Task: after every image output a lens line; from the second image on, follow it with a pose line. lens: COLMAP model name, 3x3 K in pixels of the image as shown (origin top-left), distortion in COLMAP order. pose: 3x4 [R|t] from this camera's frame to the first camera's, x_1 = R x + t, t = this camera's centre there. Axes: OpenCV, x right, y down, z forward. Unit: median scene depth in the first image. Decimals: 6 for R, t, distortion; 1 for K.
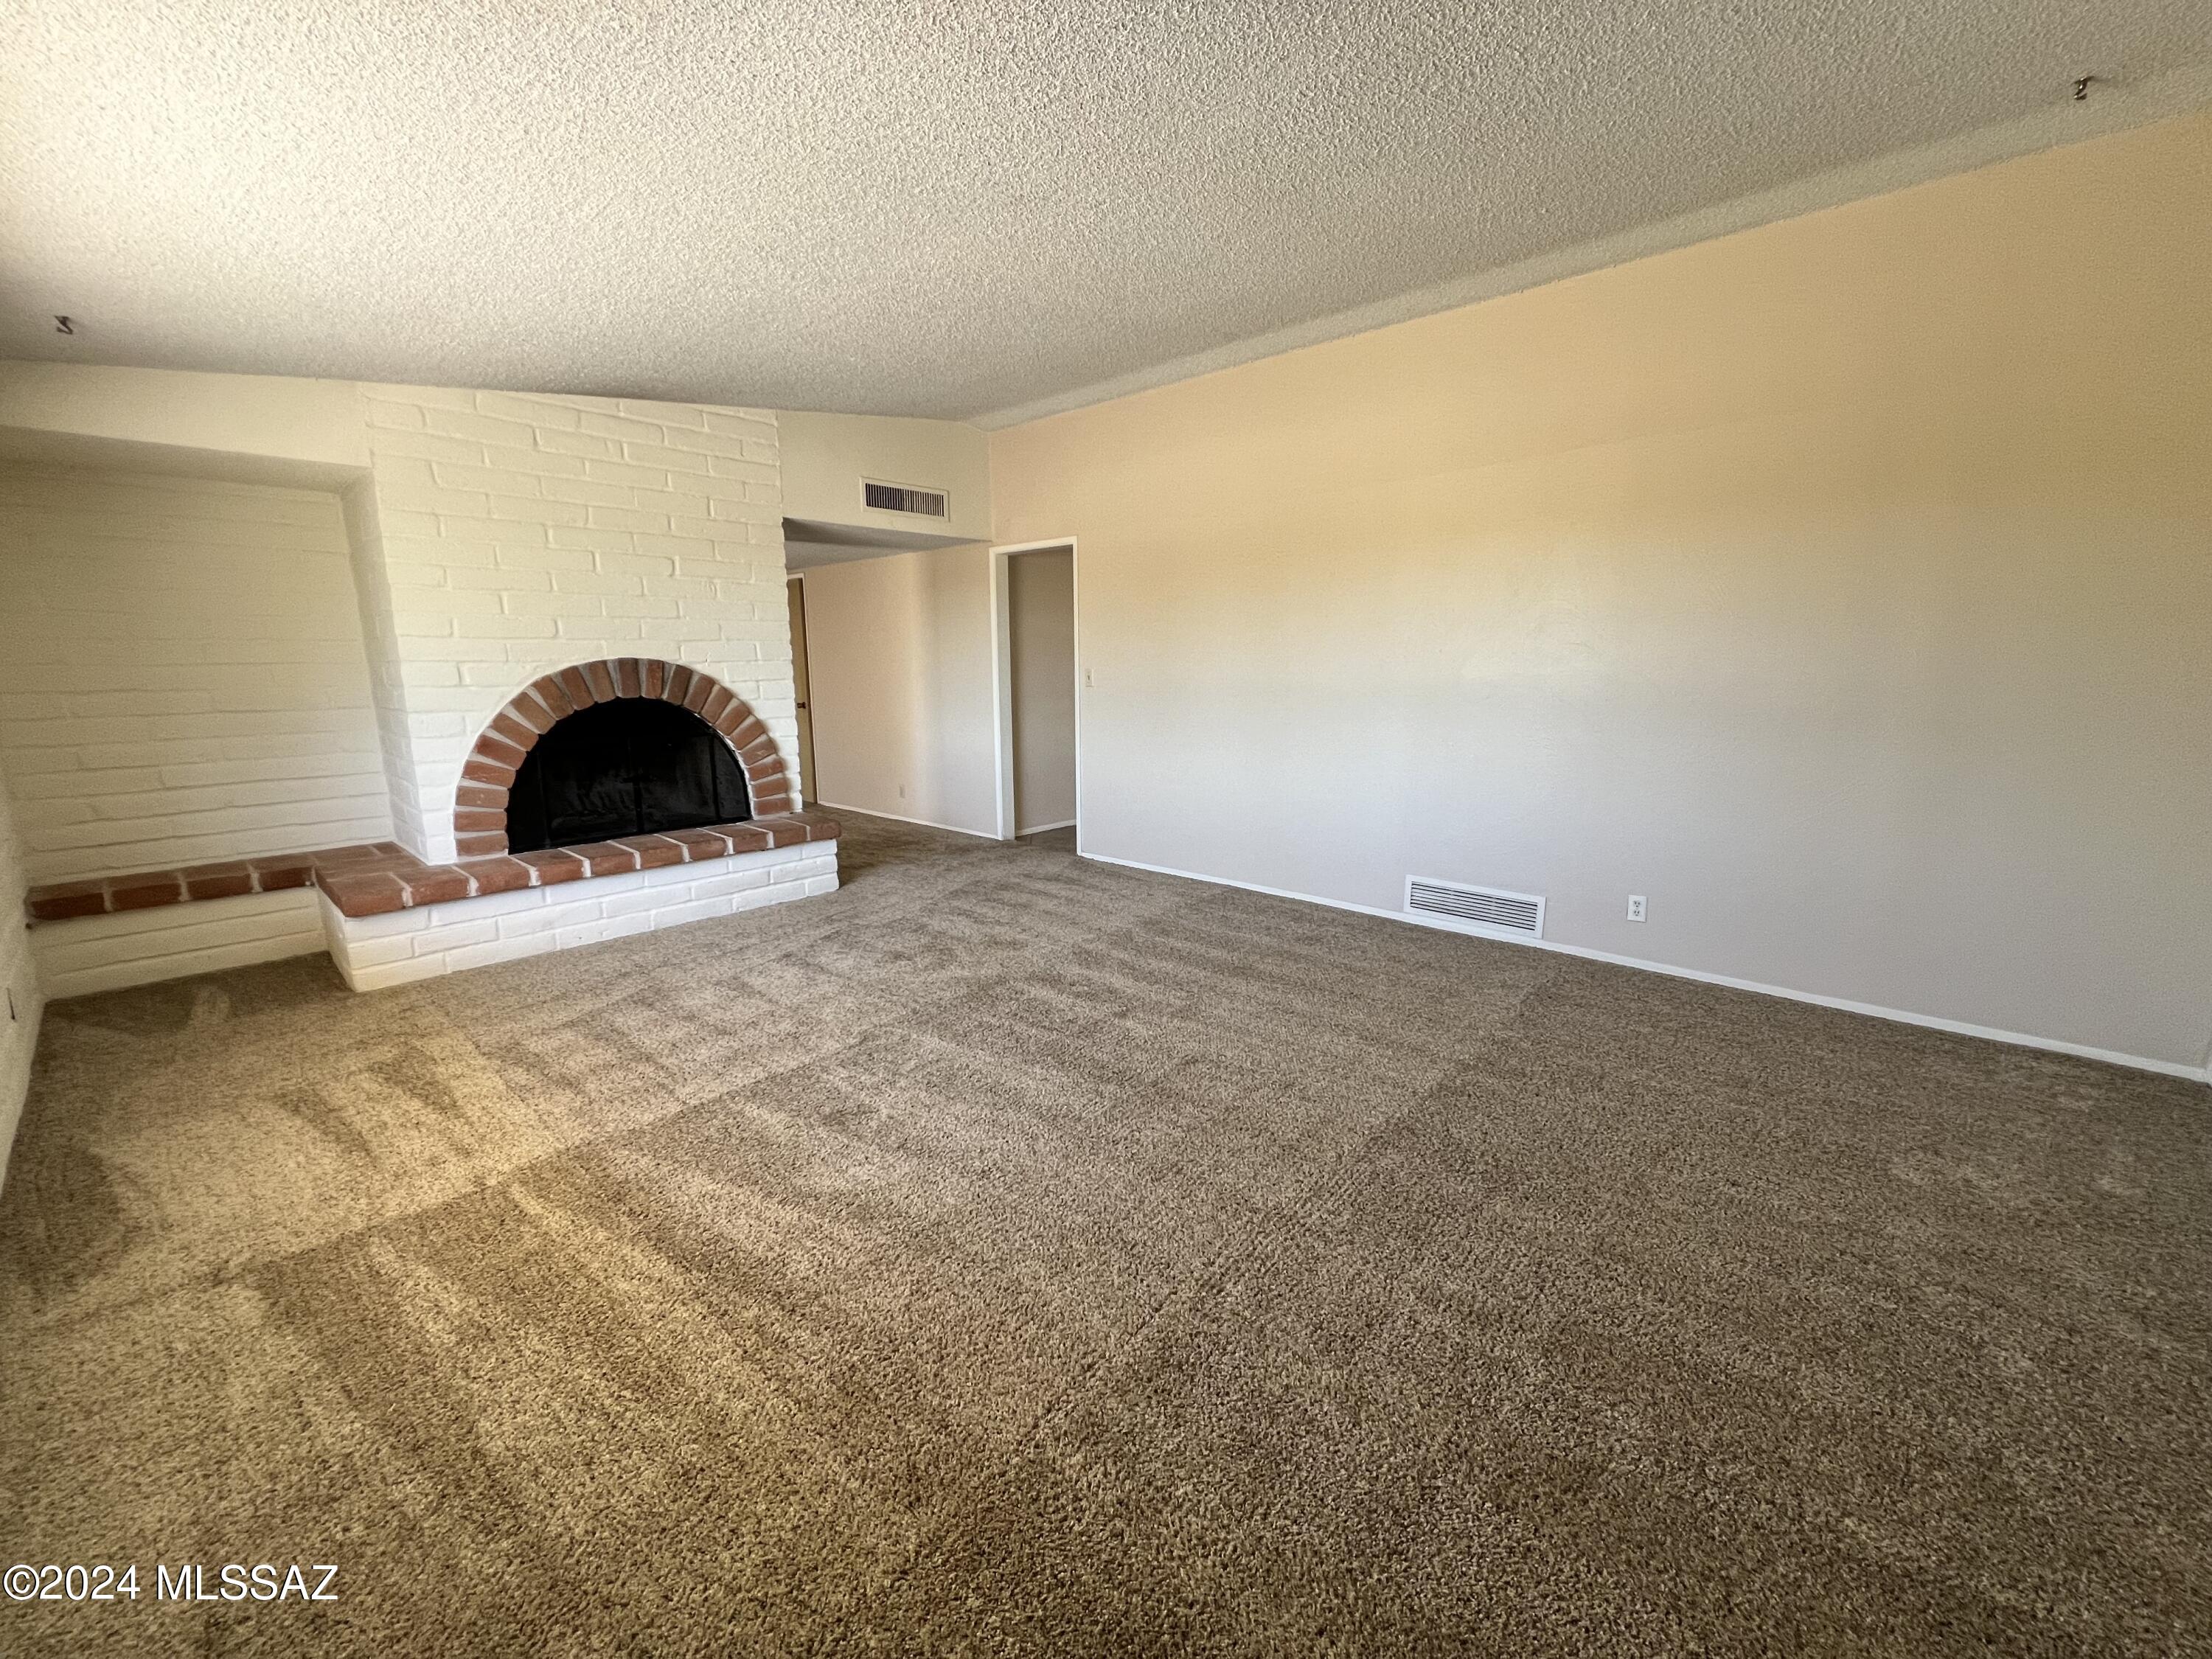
lens RADIAL K [[886.6, 0, 1099.8], [0, 886.6, 832.0], [0, 0, 1]] dist [-0.004682, 0.001126]
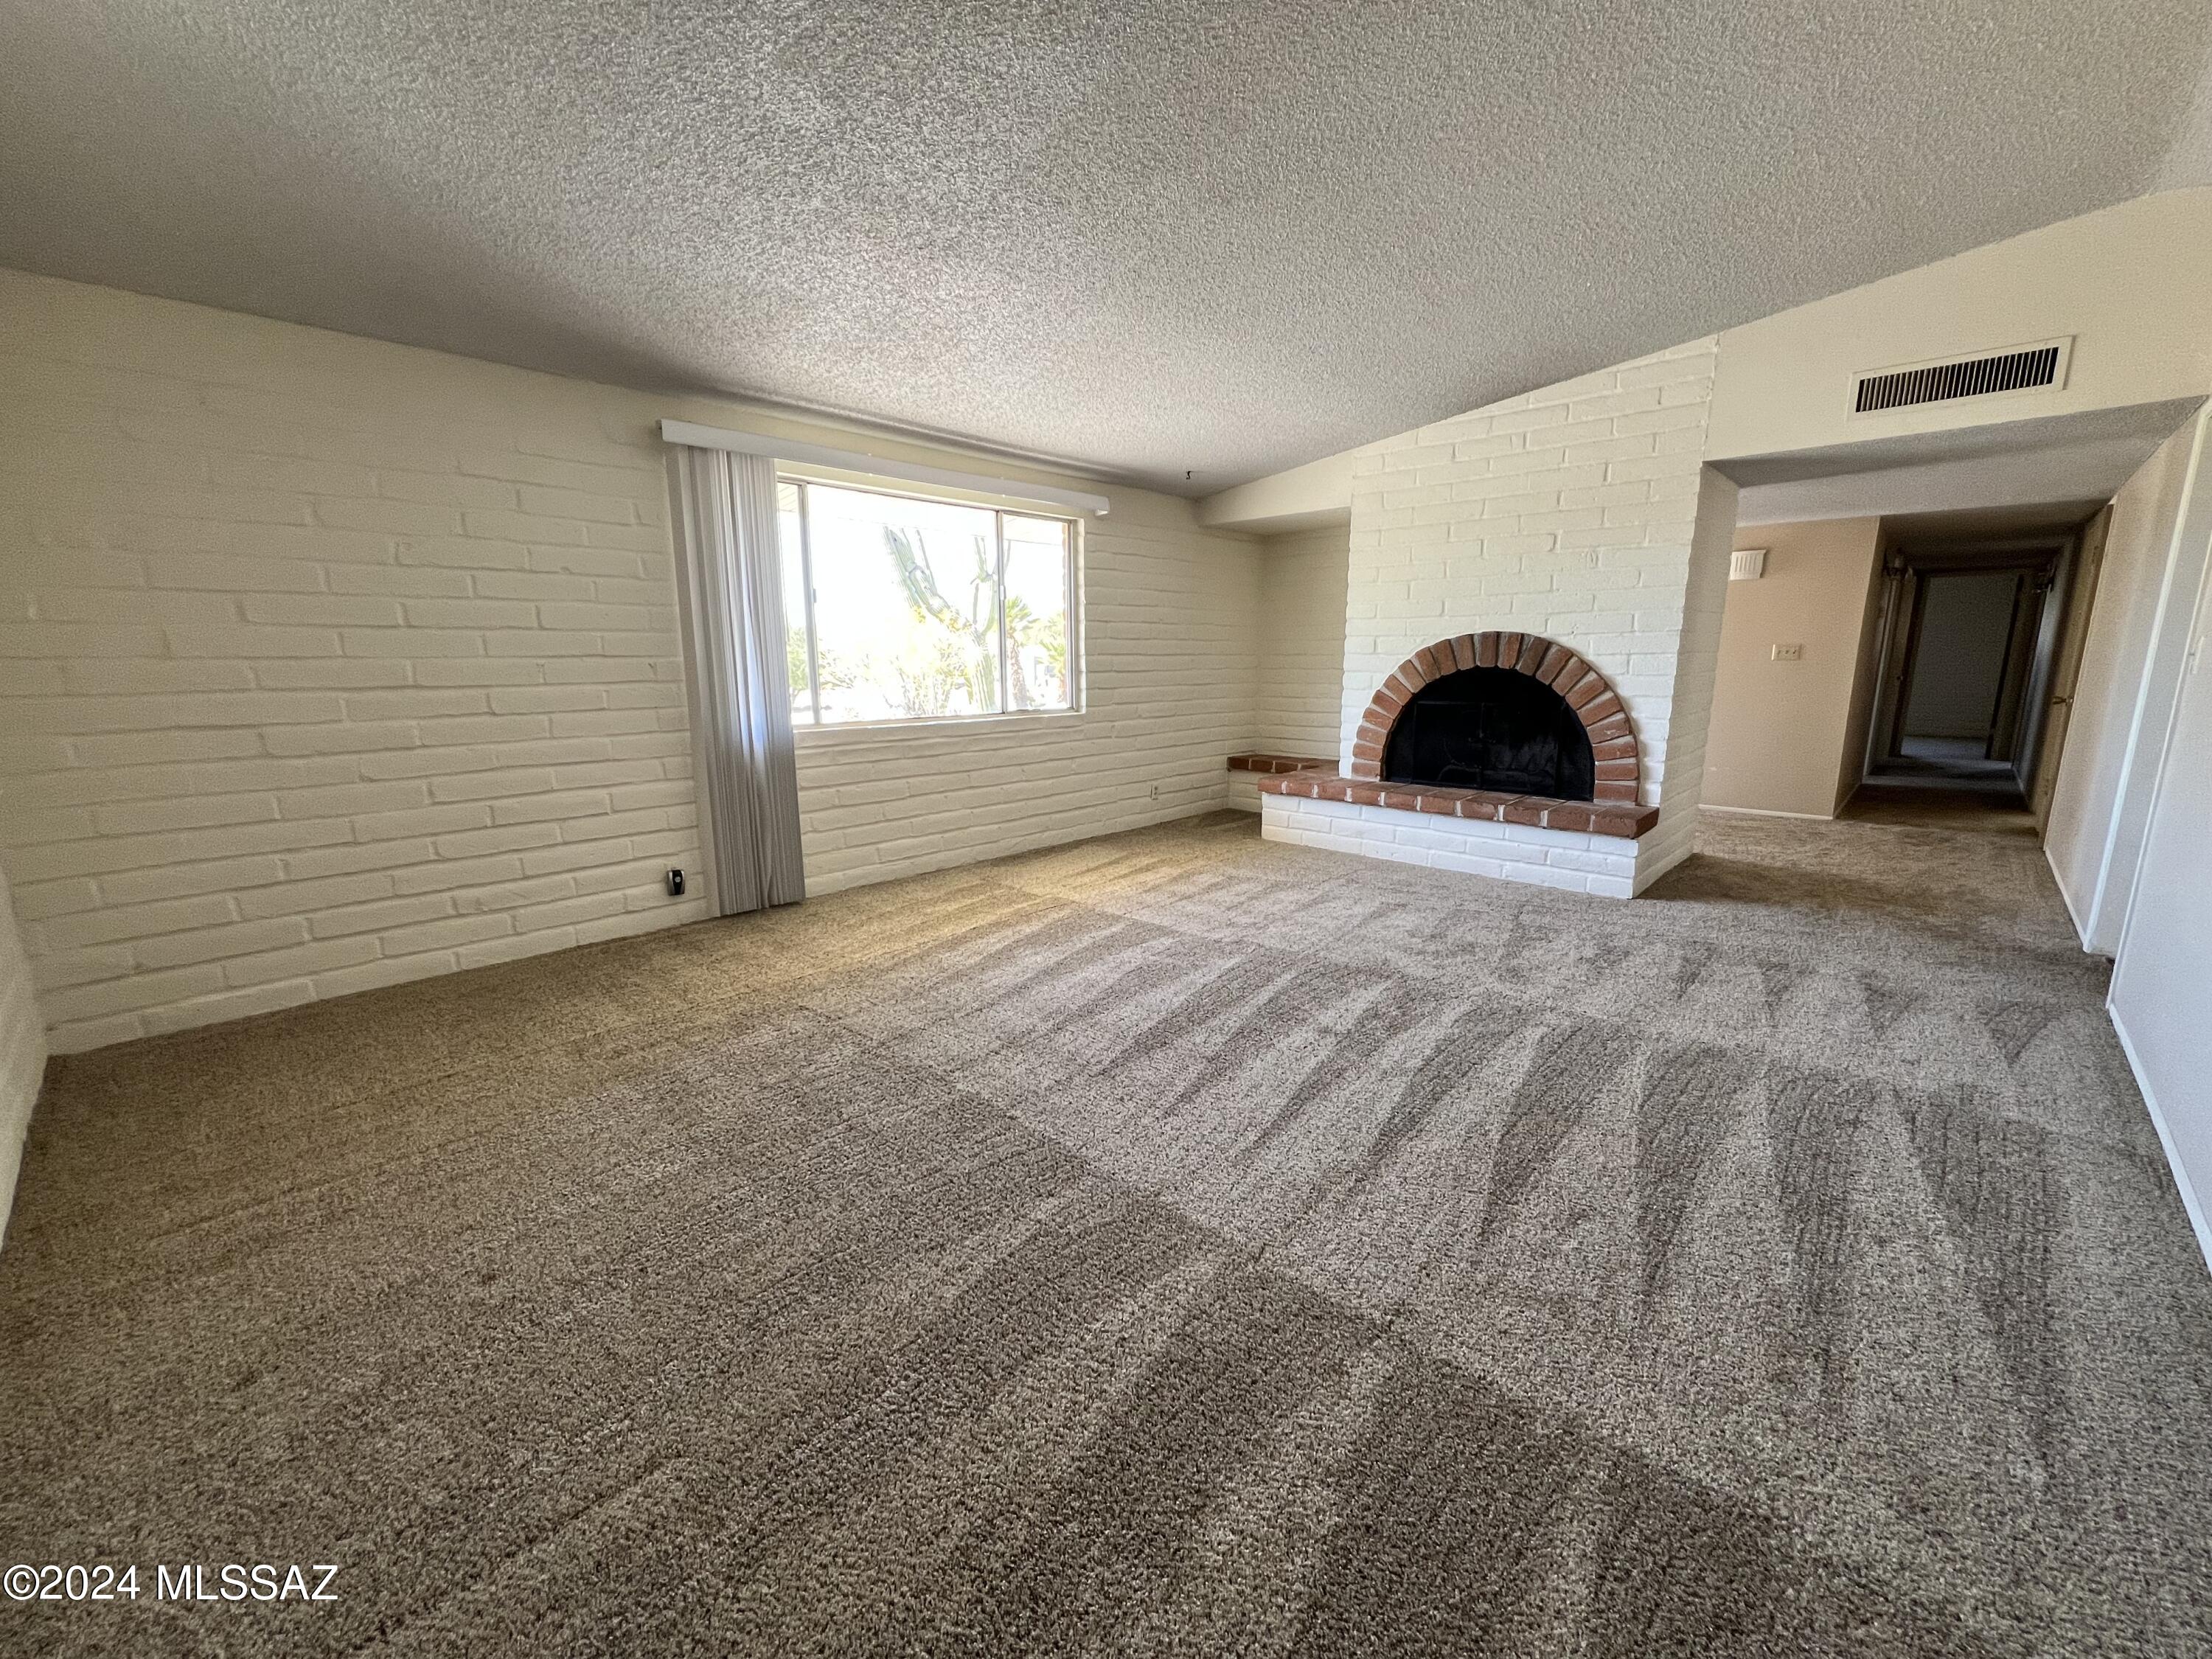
lens RADIAL K [[886.6, 0, 1100.7], [0, 886.6, 828.0], [0, 0, 1]] dist [-0.004682, 0.001126]
pose [[-0.034400, 0.195936, -0.980013, 0.693603], [-0.186121, 0.962183, 0.198904, -0.096193], [0.981925, 0.189243, 0.003369, 0.611227]]
